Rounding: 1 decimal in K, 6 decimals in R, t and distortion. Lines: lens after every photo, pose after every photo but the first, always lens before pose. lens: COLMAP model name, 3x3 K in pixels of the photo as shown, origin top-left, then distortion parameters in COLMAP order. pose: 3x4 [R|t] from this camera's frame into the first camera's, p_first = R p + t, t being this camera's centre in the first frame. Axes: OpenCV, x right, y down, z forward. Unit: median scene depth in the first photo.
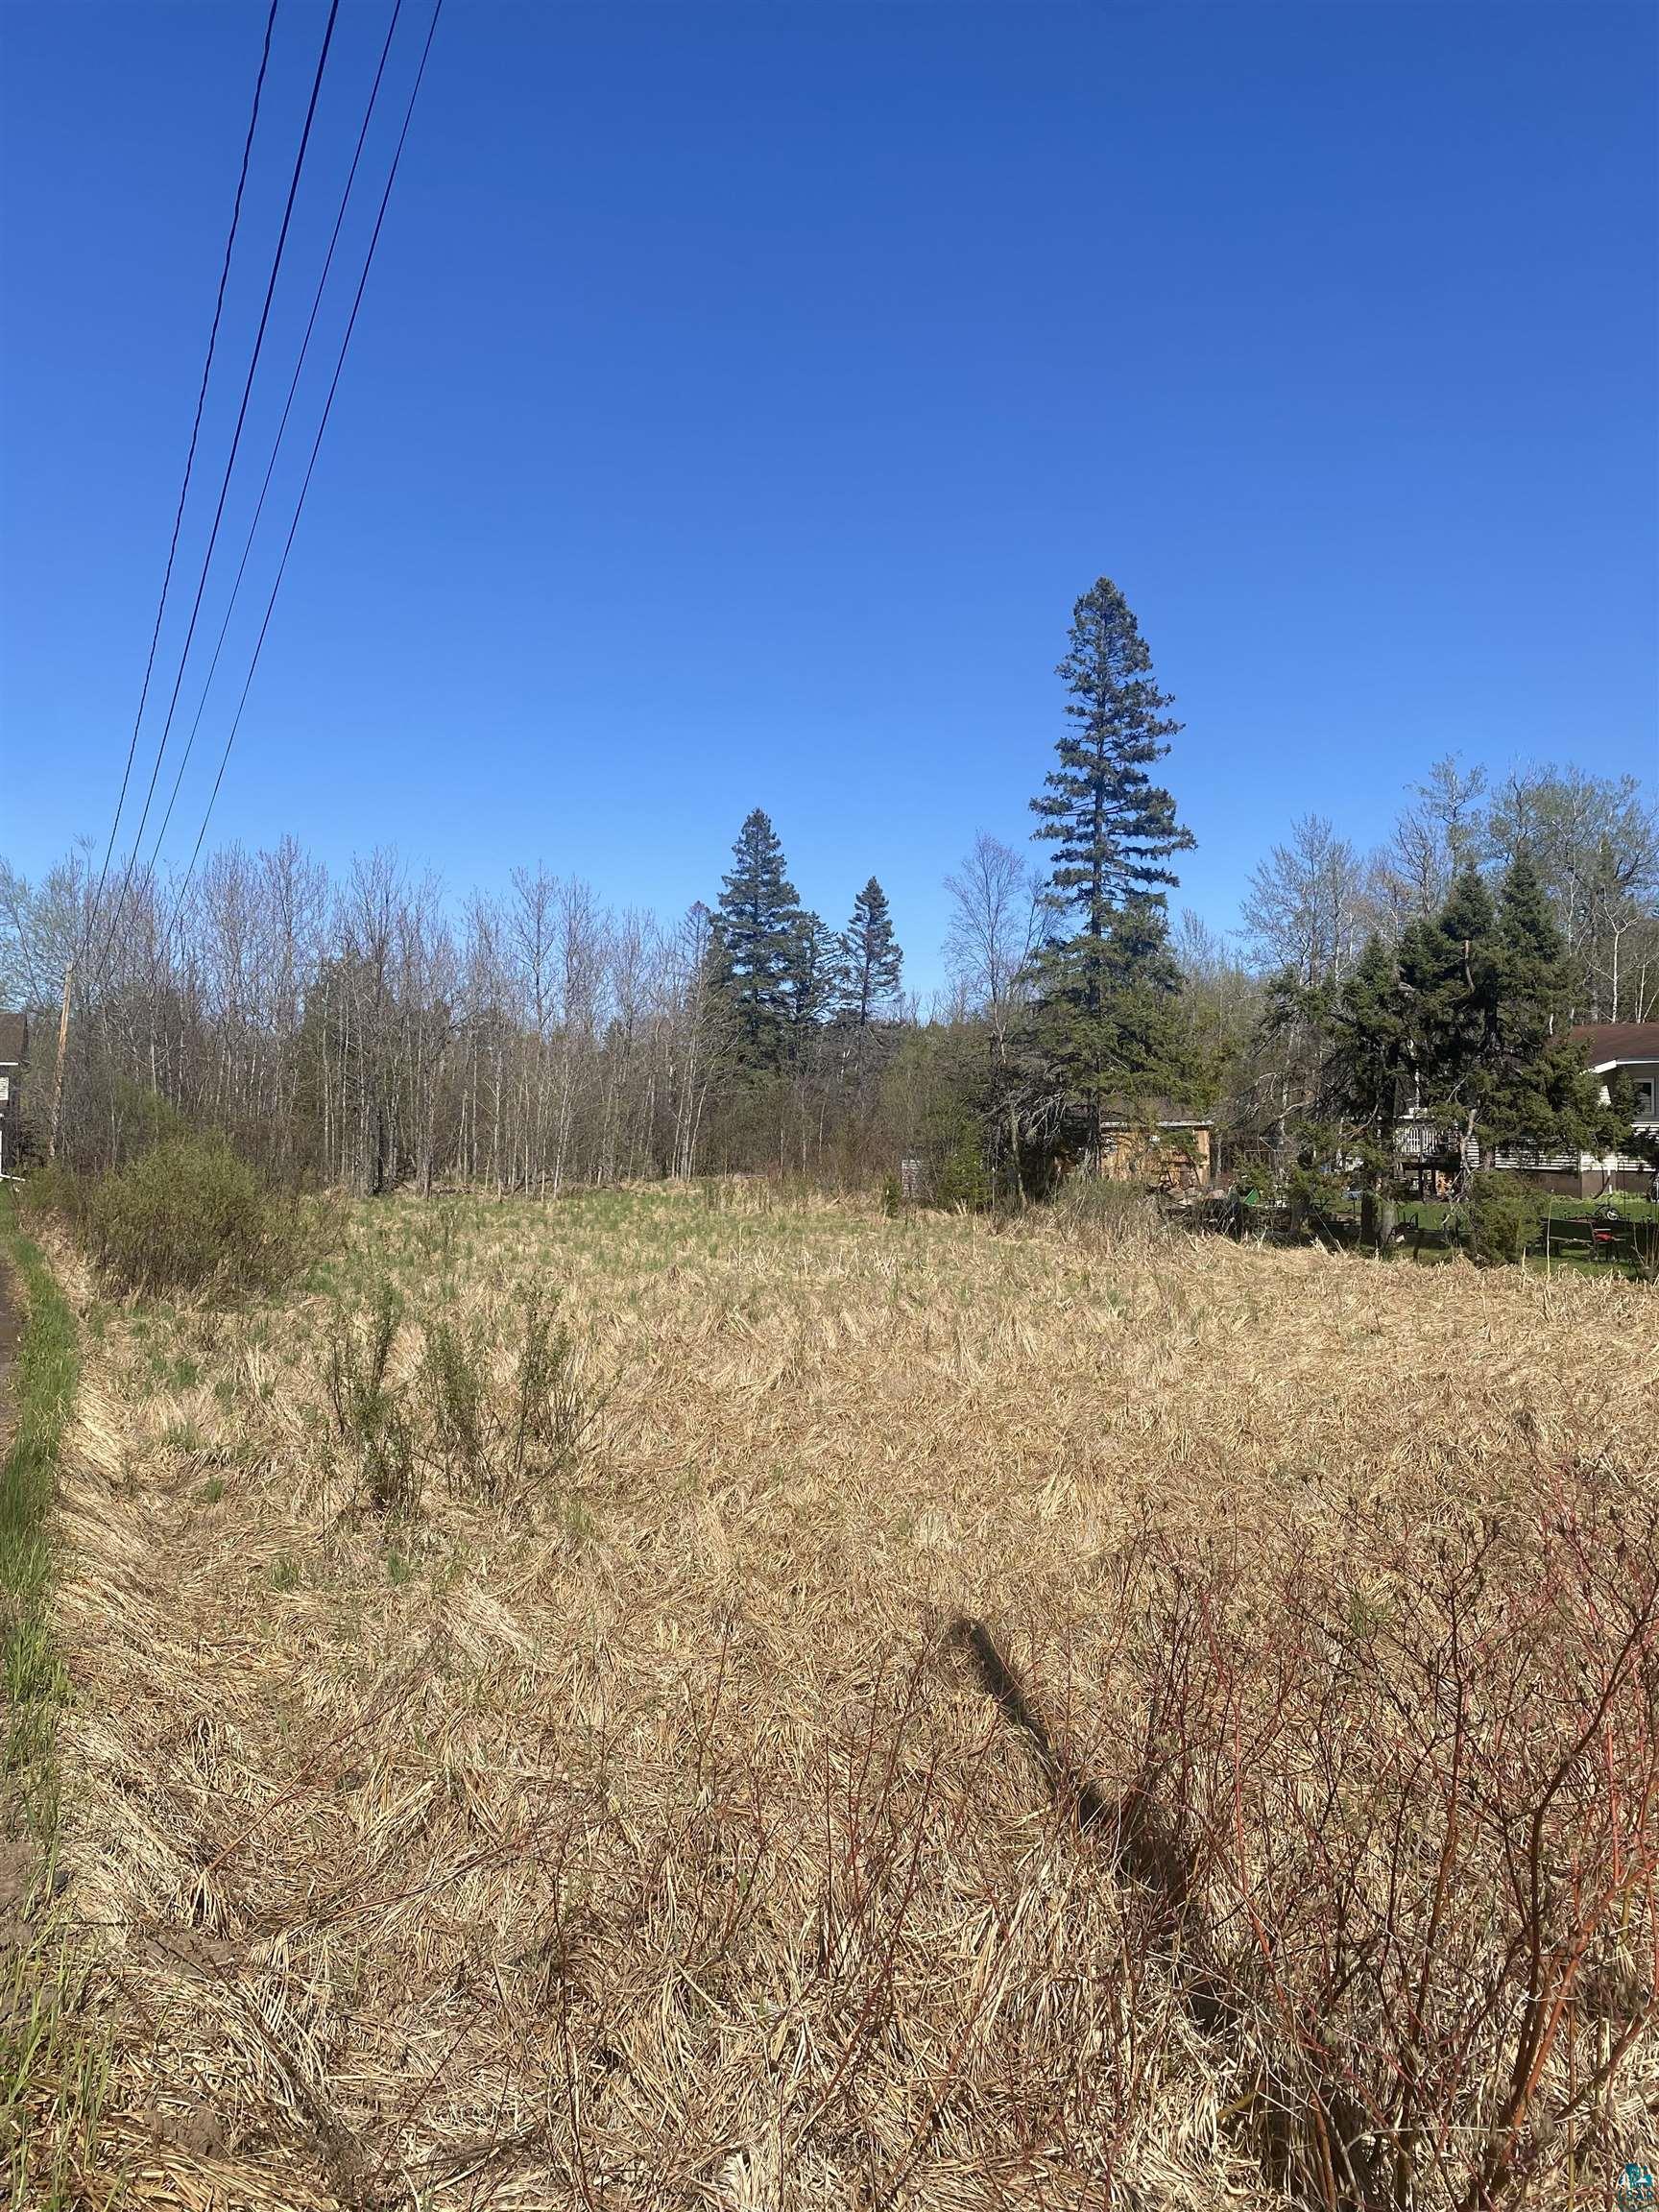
lens RADIAL K [[1697.7, 0, 838.9], [0, 1697.7, 1106.6], [0, 0, 1]] dist [-0.001570, -0.021611]
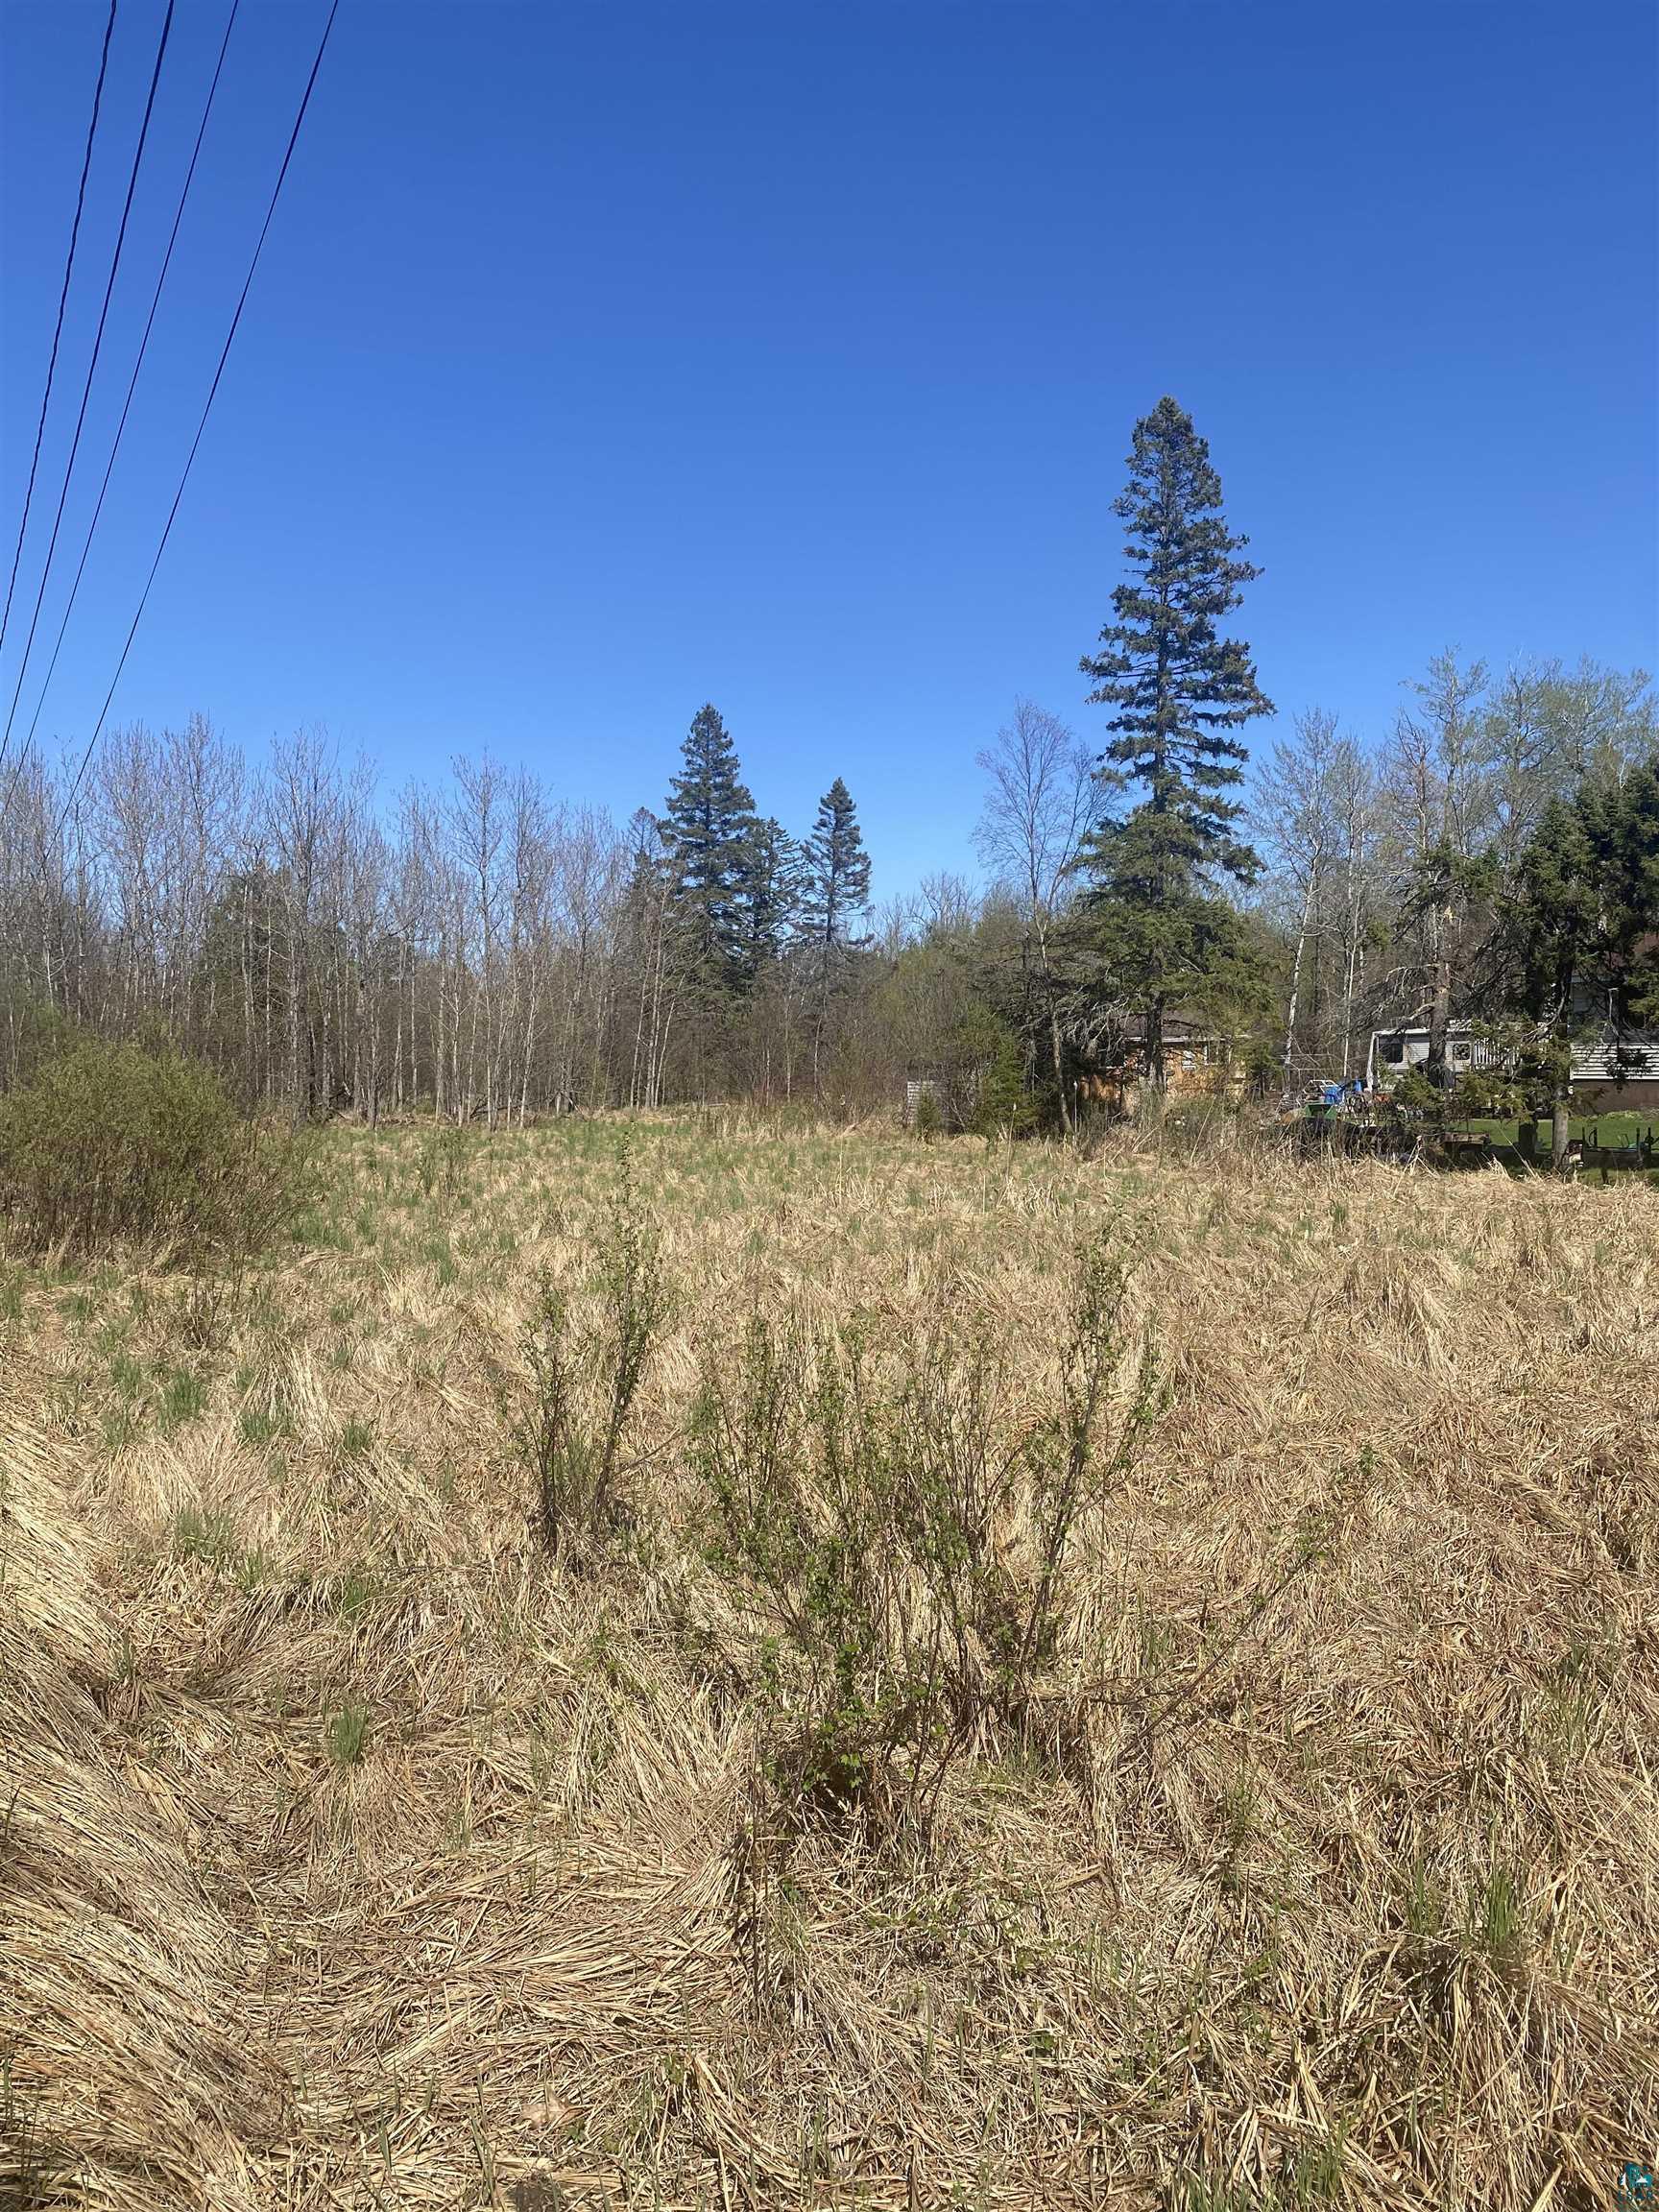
lens RADIAL K [[1697.7, 0, 816.8], [0, 1697.7, 1109.4], [0, 0, 1]] dist [-0.001570, -0.021611]
pose [[0.998771, -0.009522, 0.048637, -0.062651], [0.007645, 0.999224, 0.038628, 0.012900], [-0.048967, -0.038209, 0.998069, 0.133217]]
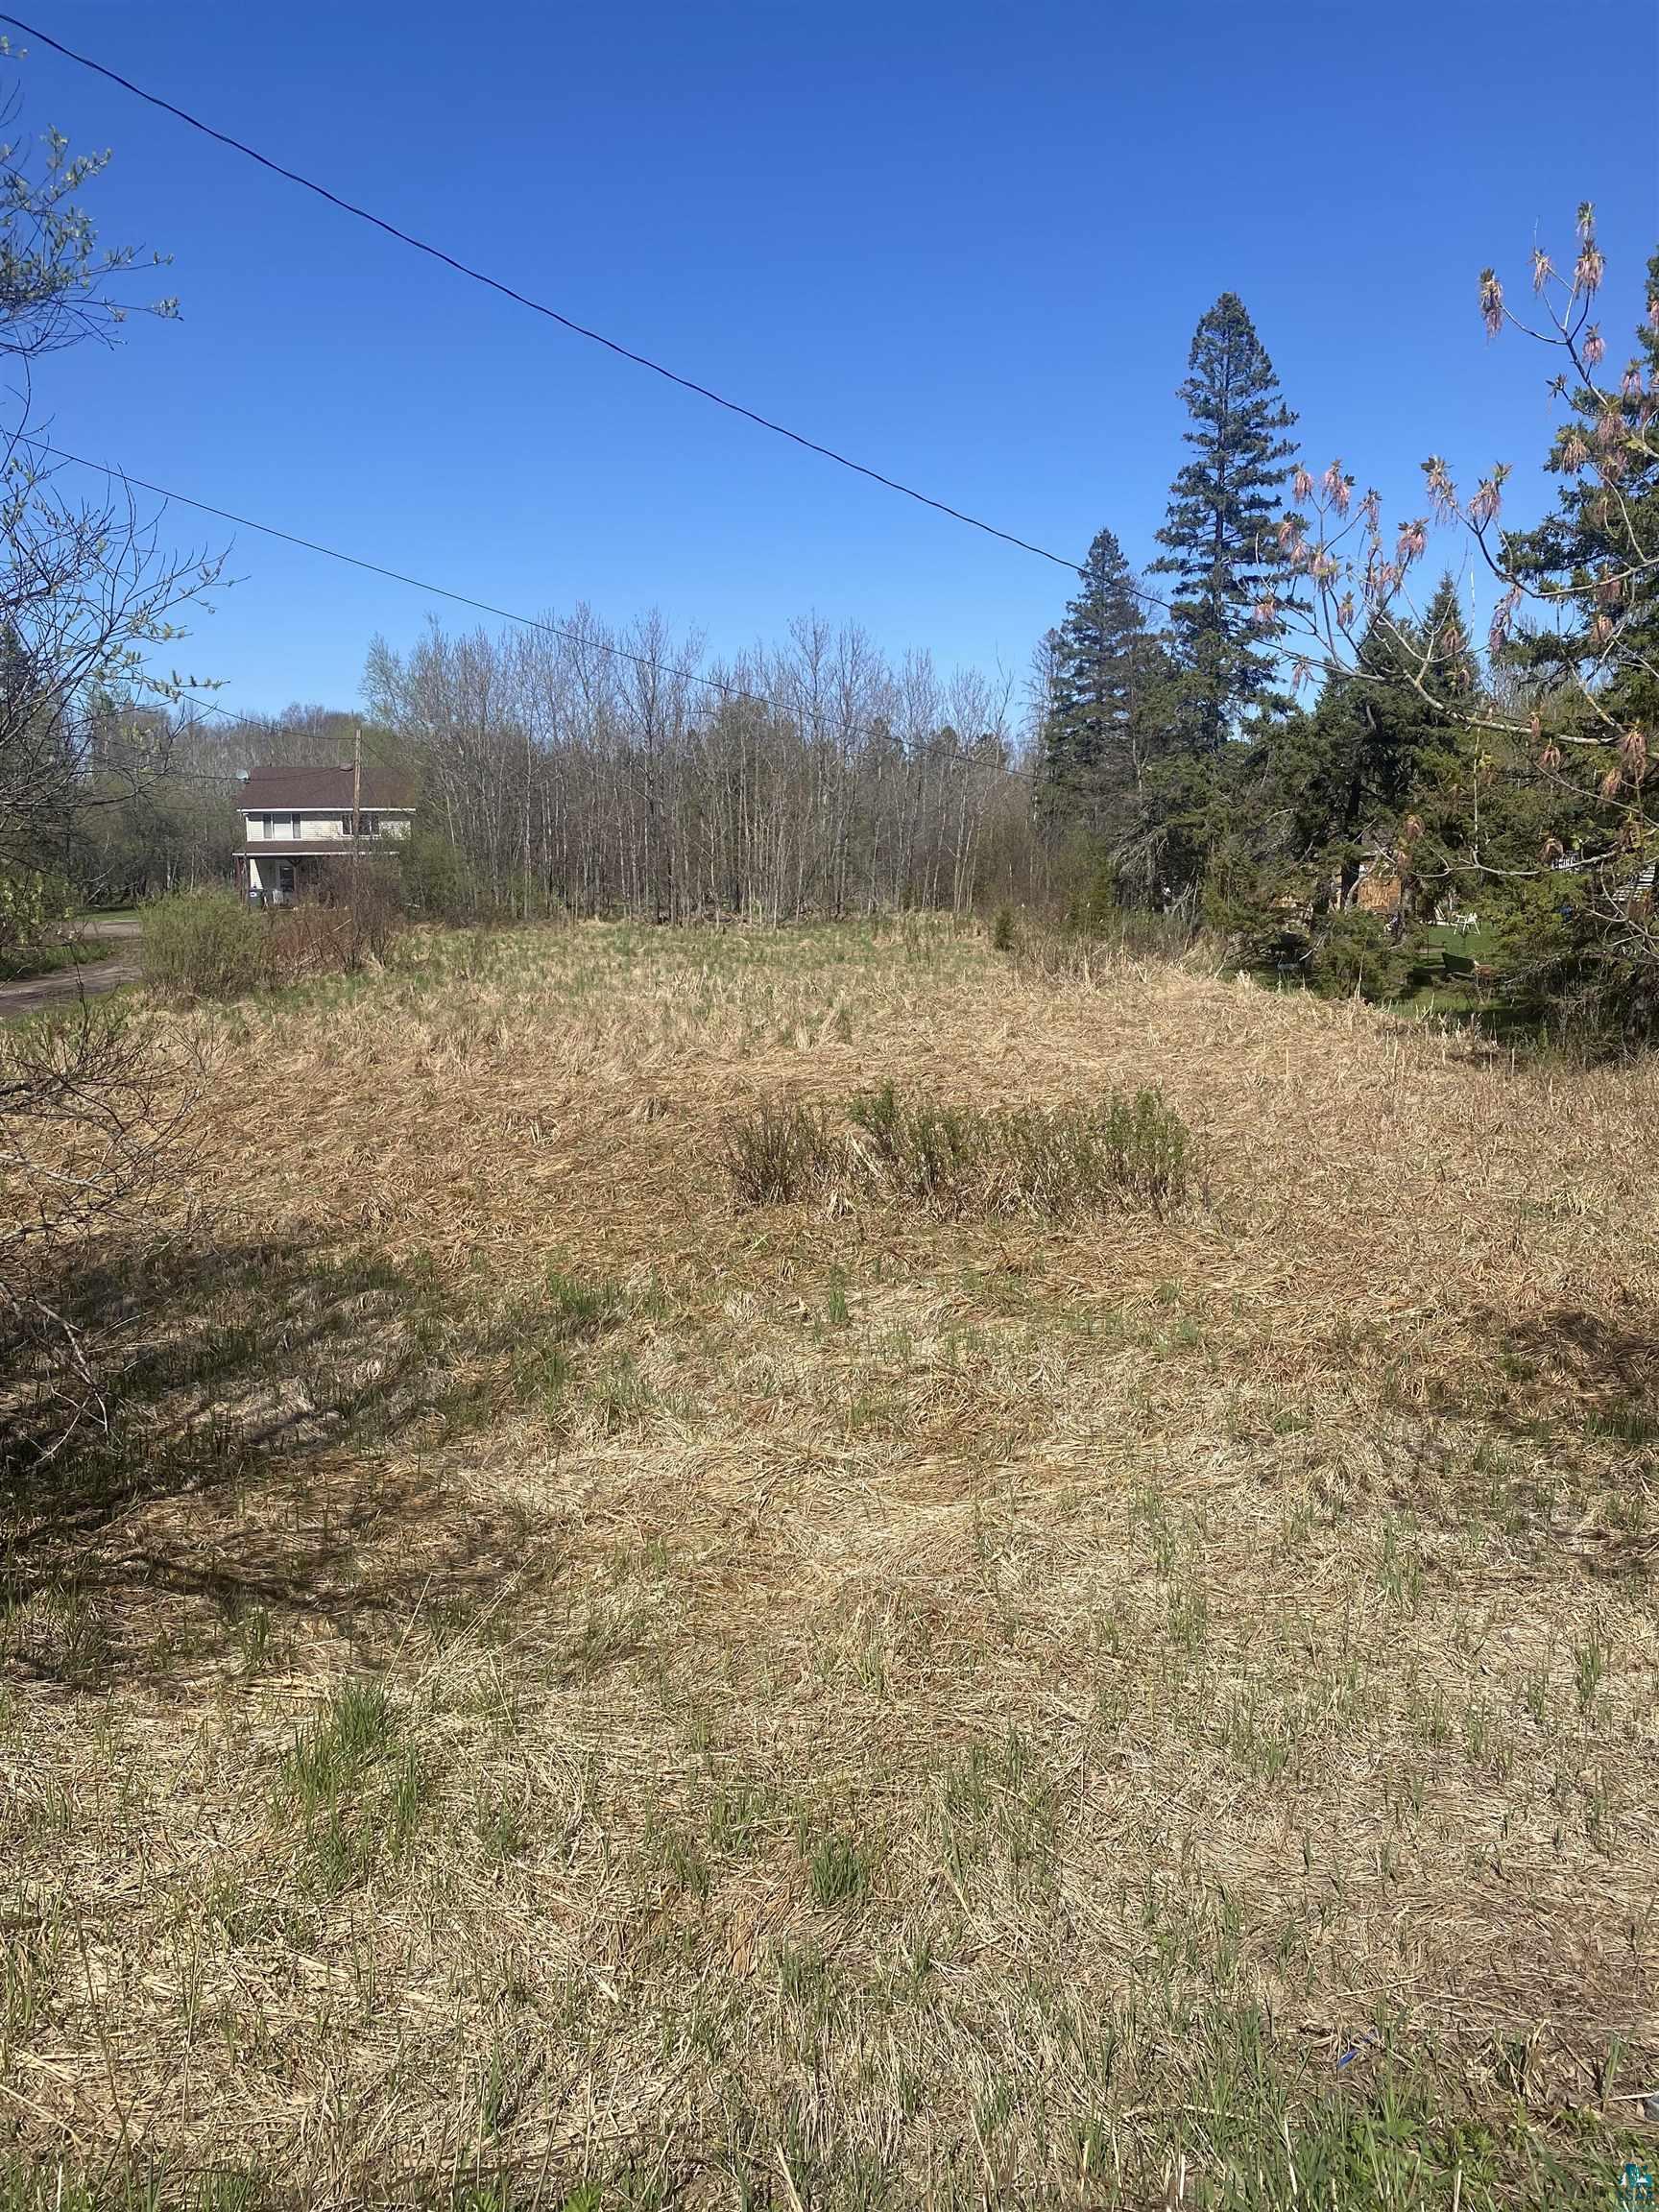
lens RADIAL K [[1697.7, 0, 836.1], [0, 1697.7, 1104.7], [0, 0, 1]] dist [-0.001570, -0.021611]
pose [[0.936457, 0.040487, -0.348438, 0.288923], [0.017797, 0.986554, 0.162464, -0.011985], [0.350331, -0.158342, 0.923145, -0.050985]]
